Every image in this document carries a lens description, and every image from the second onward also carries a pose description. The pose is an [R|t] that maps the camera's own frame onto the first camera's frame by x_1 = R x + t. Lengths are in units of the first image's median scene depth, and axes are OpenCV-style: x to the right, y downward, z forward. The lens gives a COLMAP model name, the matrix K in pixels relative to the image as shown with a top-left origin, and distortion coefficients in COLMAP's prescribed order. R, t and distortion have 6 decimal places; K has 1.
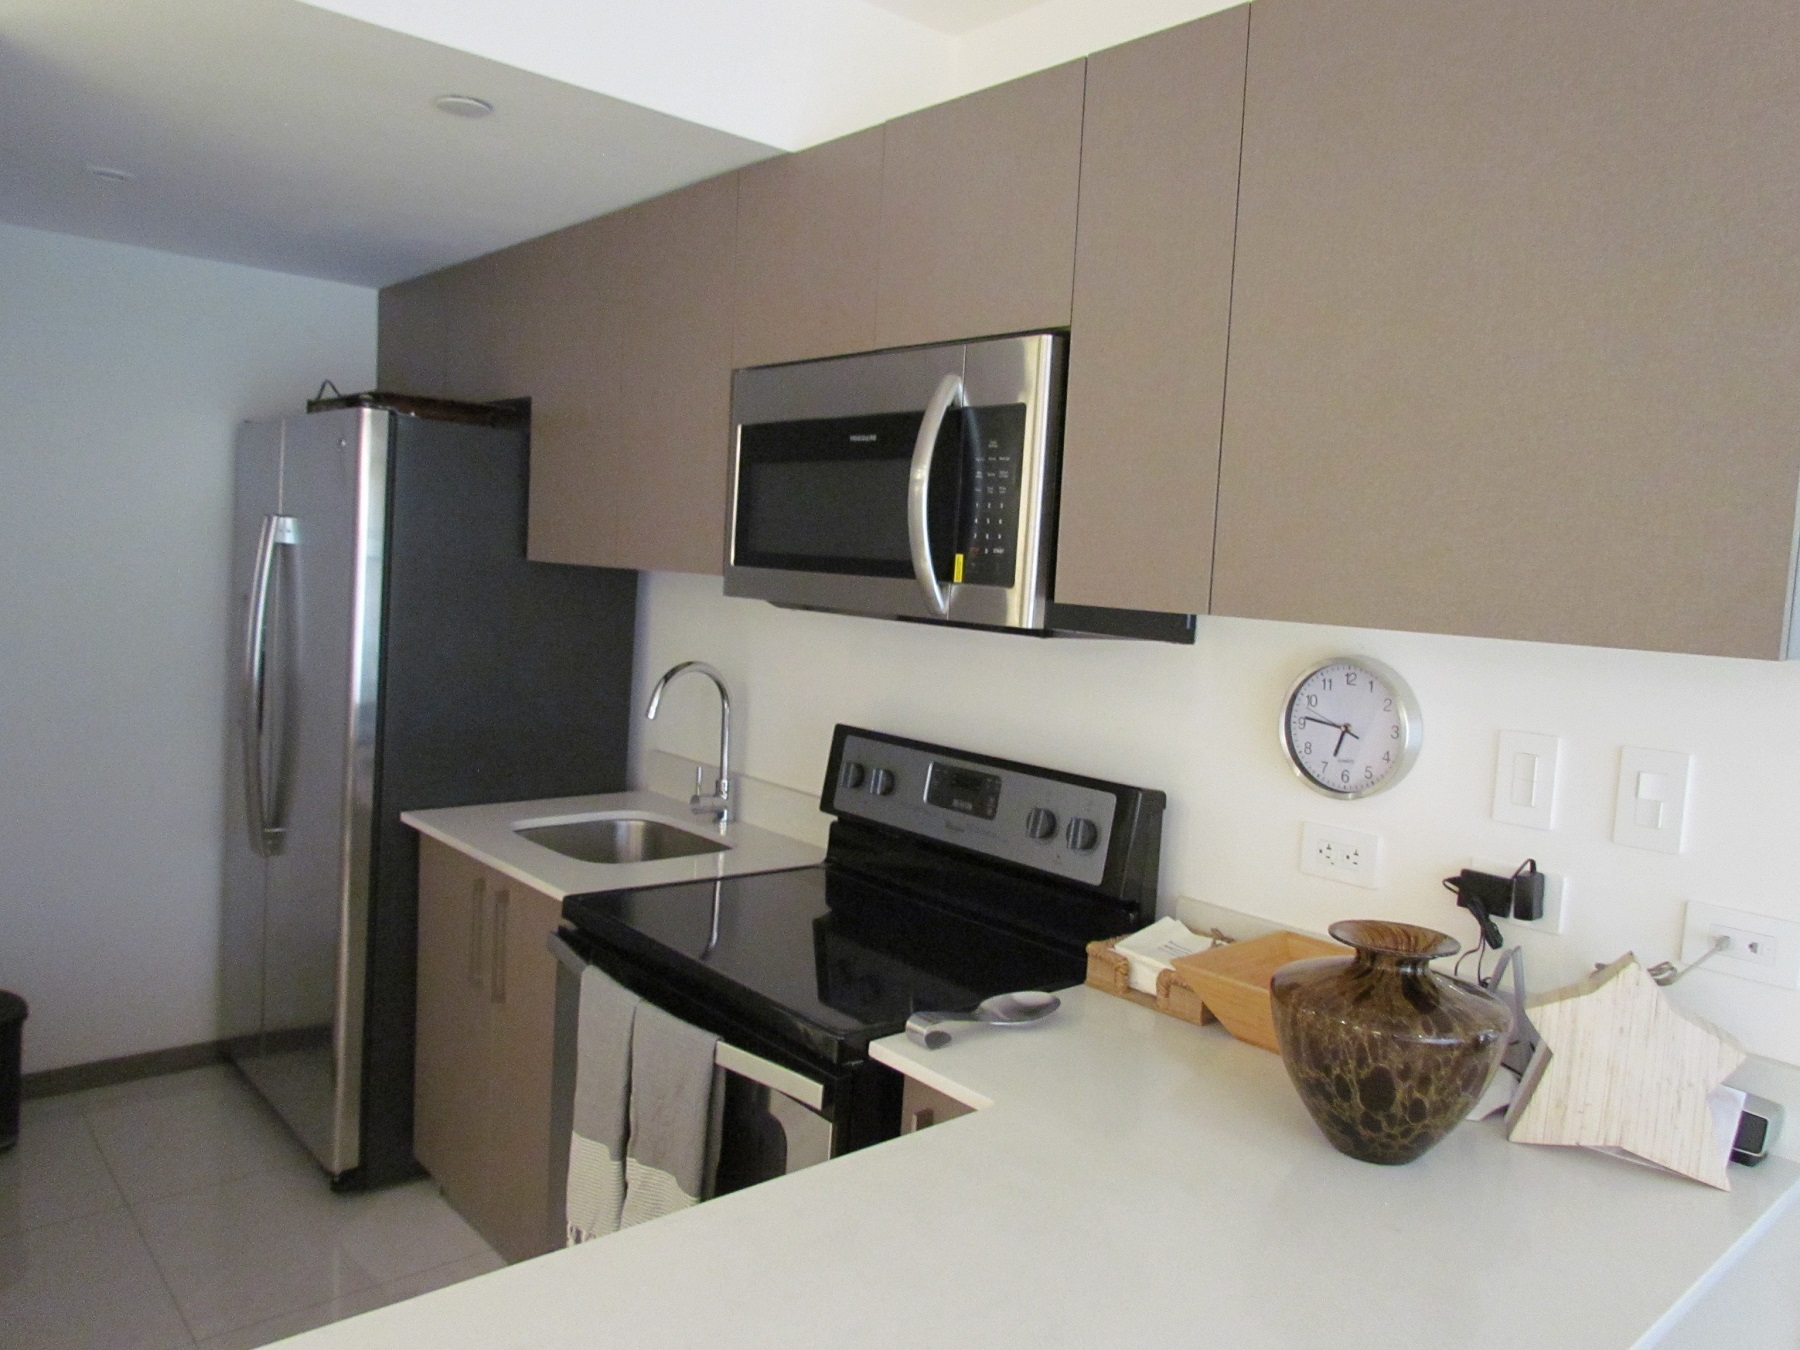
lens RADIAL K [[1283.4, 0, 905.9], [0, 1283.4, 684.9], [0, 0, 1]] dist [-0.030632, 0.006708]
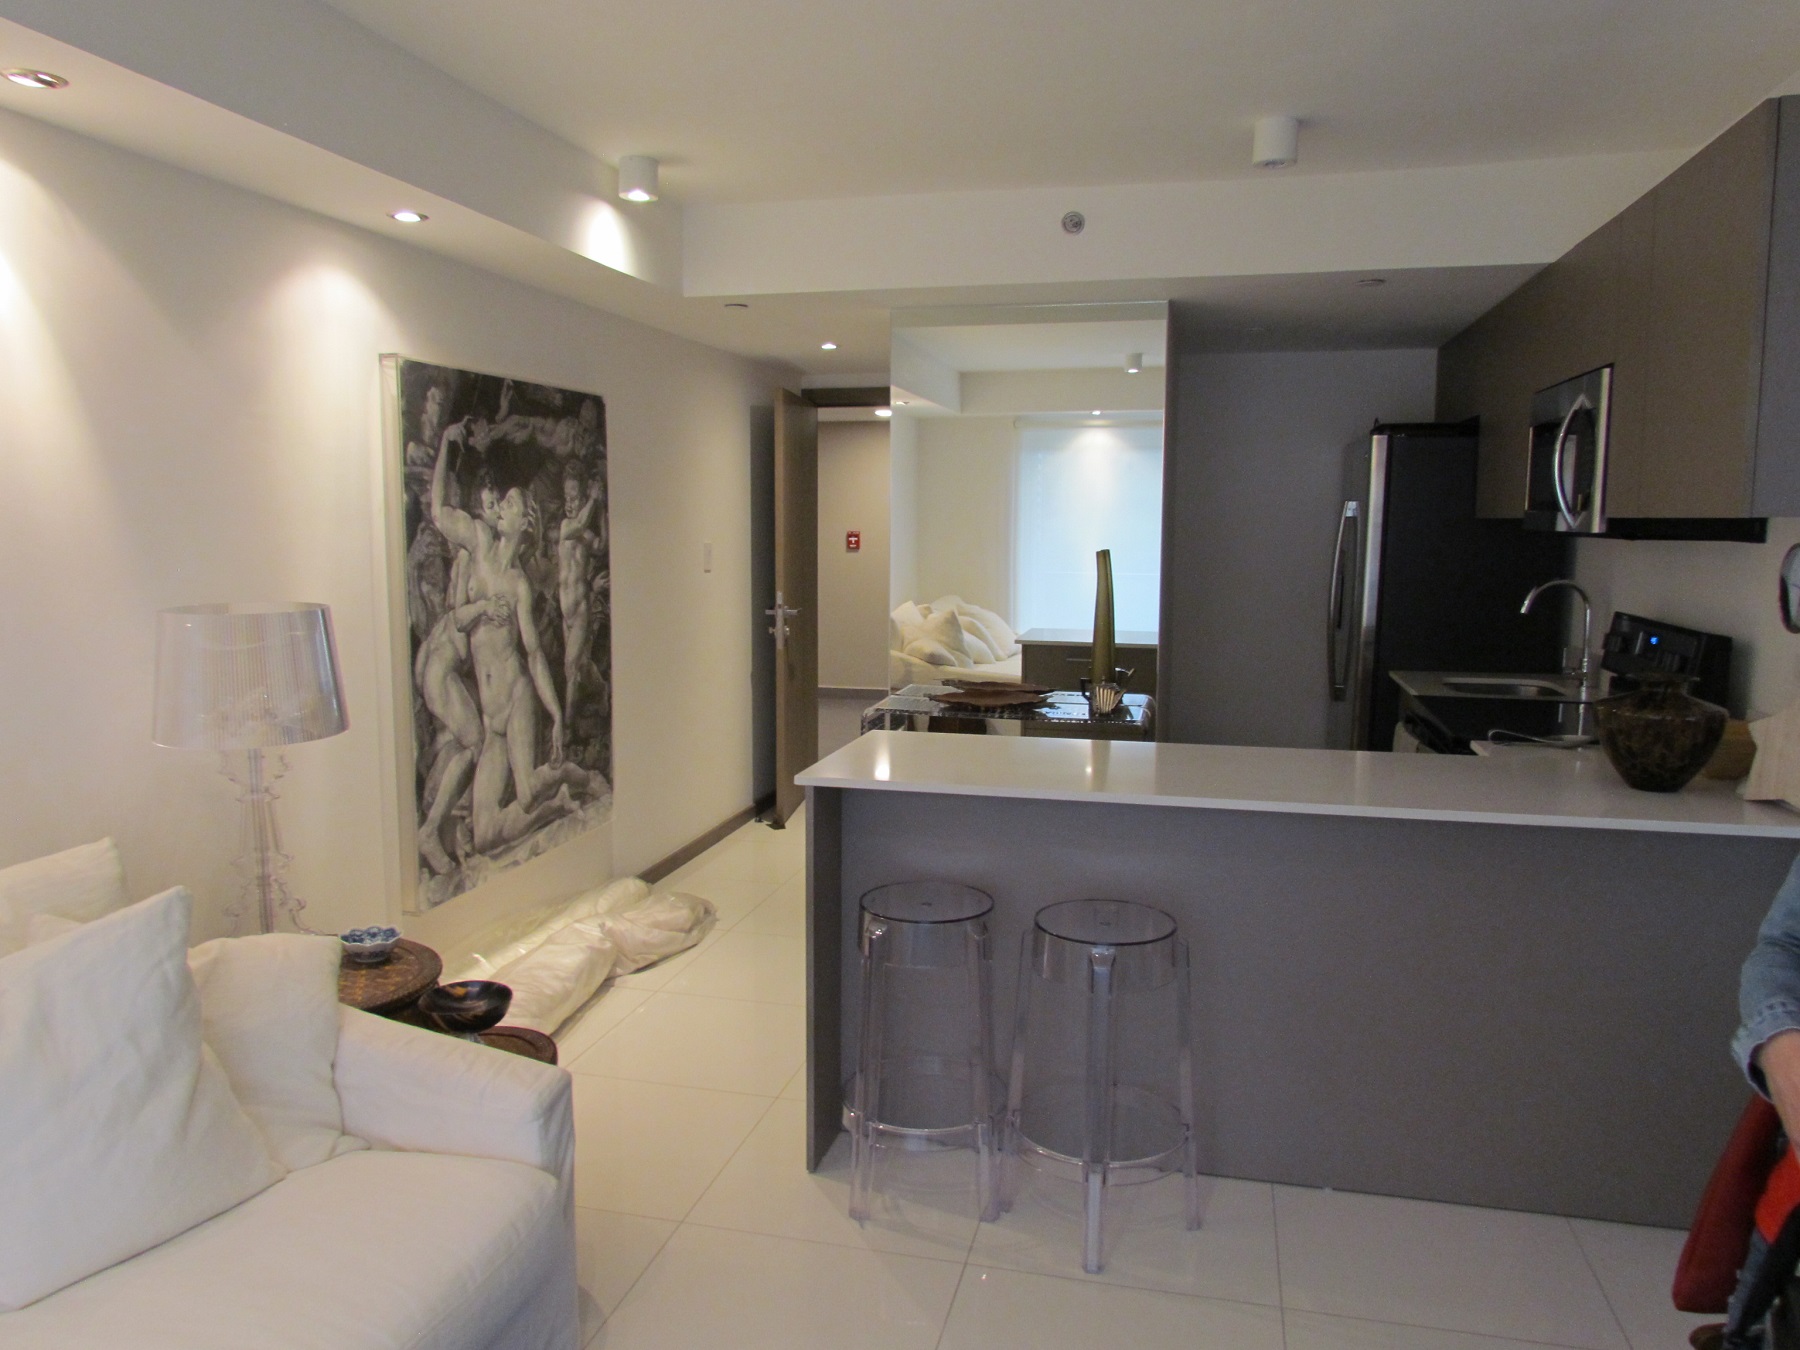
lens RADIAL K [[1283.4, 0, 905.9], [0, 1283.4, 684.9], [0, 0, 1]] dist [-0.030632, 0.006708]
pose [[0.573256, 0.047863, -0.817977, 0.649640], [-0.043755, 0.998656, 0.027771, 0.103354], [0.818207, 0.019871, 0.574580, -0.516411]]
